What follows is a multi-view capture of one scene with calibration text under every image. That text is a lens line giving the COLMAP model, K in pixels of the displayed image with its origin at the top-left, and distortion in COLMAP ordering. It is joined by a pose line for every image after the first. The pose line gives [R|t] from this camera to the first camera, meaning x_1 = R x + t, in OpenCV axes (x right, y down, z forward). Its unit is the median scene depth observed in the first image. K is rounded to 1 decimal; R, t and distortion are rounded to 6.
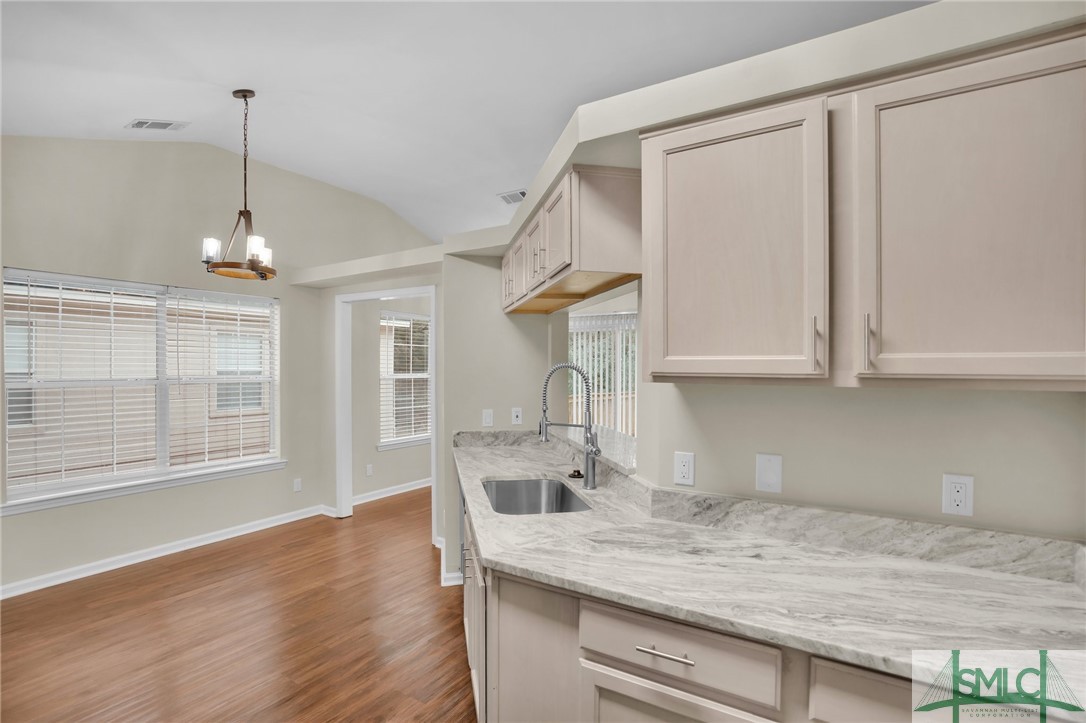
lens RADIAL K [[508.5, 0, 542.5], [0, 508.5, 360.7], [0, 0, 1]] dist [-0.045110, 0.009136]
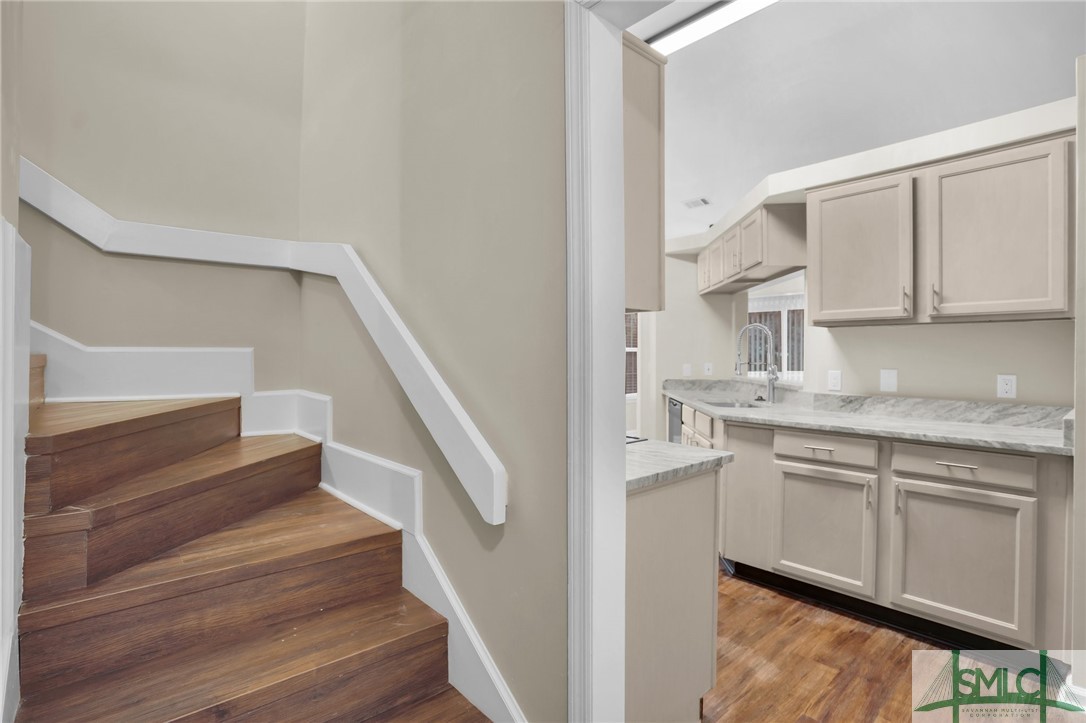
lens RADIAL K [[508.5, 0, 536.3], [0, 508.5, 359.7], [0, 0, 1]] dist [-0.045110, 0.009136]
pose [[0.954837, -0.000771, -0.297129, -0.220882], [0.006484, 0.999813, 0.018241, 0.136021], [0.297060, -0.019344, 0.954663, -1.129064]]
